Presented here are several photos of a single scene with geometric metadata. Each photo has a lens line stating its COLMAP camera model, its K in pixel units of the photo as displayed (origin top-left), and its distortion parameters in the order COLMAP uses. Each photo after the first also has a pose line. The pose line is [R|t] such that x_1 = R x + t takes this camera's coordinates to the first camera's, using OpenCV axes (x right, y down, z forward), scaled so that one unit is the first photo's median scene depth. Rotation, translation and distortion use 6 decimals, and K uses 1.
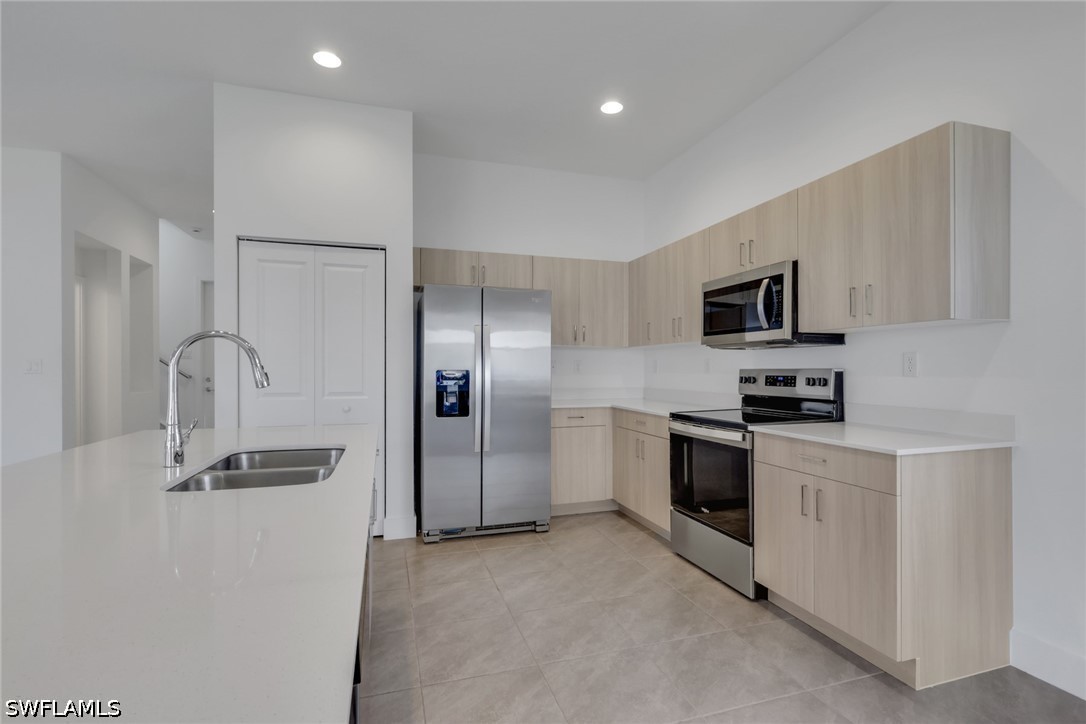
lens RADIAL K [[513.4, 0, 540.0], [0, 513.4, 363.7], [0, 0, 1]] dist [0.001908, -0.001667]
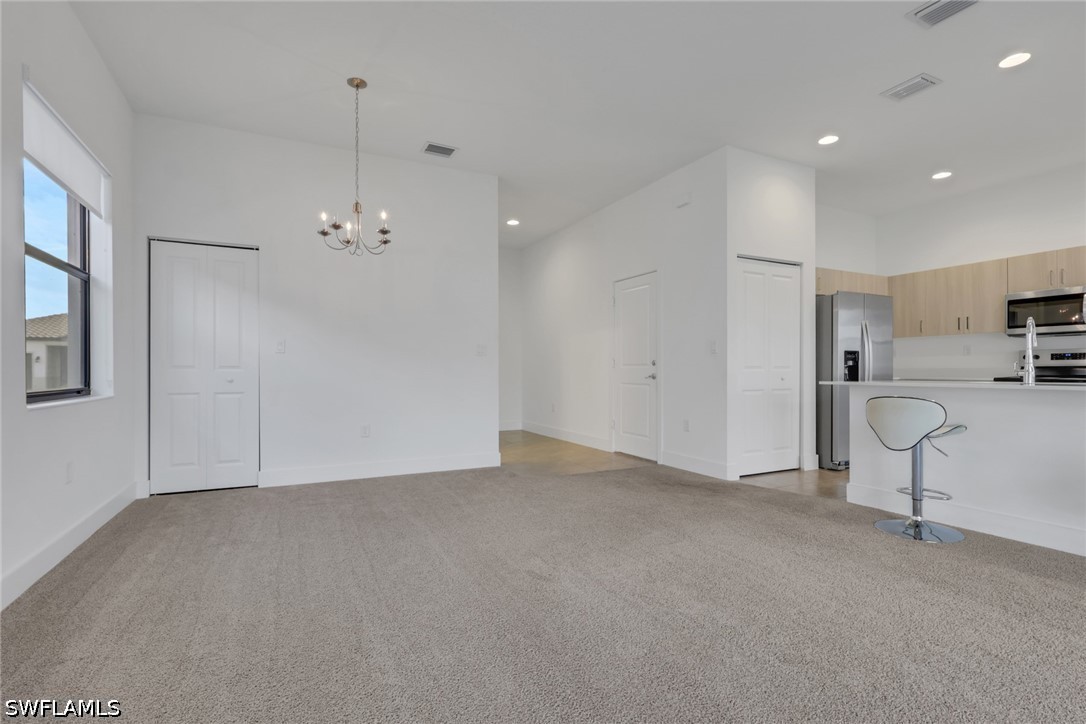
lens RADIAL K [[513.4, 0, 542.7], [0, 513.4, 341.7], [0, 0, 1]] dist [0.001908, -0.001667]
pose [[0.986159, 0.009206, 0.165547, -1.277019], [-0.002710, 0.999219, -0.039422, 0.049020], [-0.165781, 0.038428, 0.985414, -0.288201]]
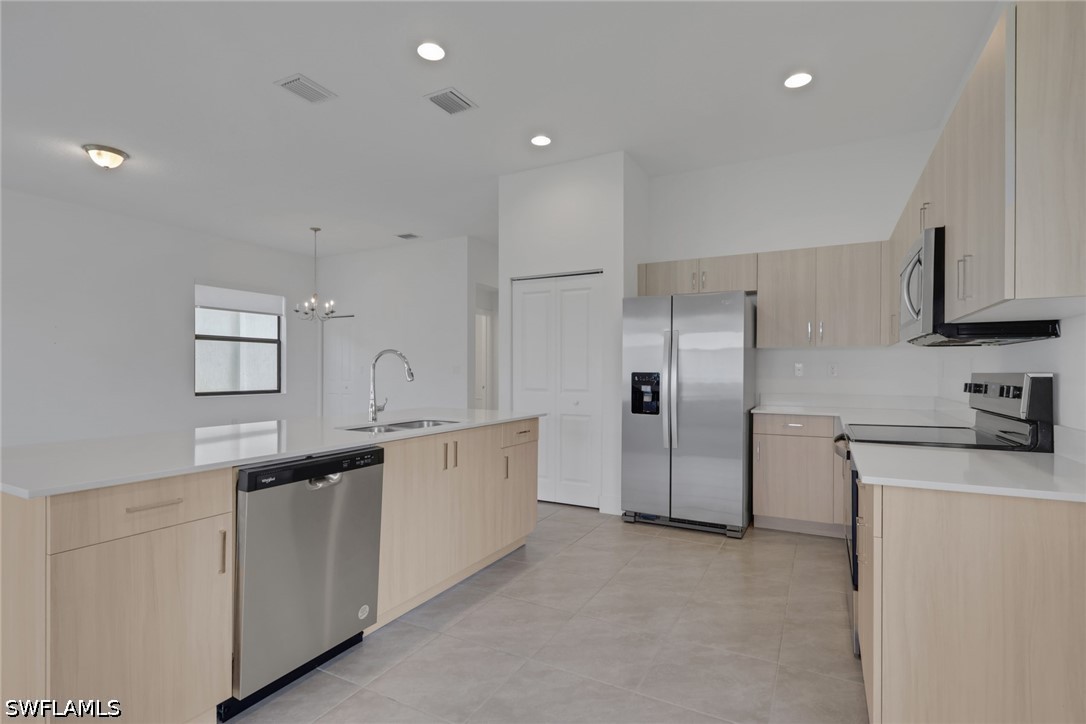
lens RADIAL K [[513.4, 0, 535.2], [0, 513.4, 365.0], [0, 0, 1]] dist [0.001908, -0.001667]
pose [[0.694860, -0.004510, -0.719131, 0.469548], [0.002834, 0.999990, -0.003533, -0.000242], [0.719139, 0.000417, 0.694866, 0.047751]]
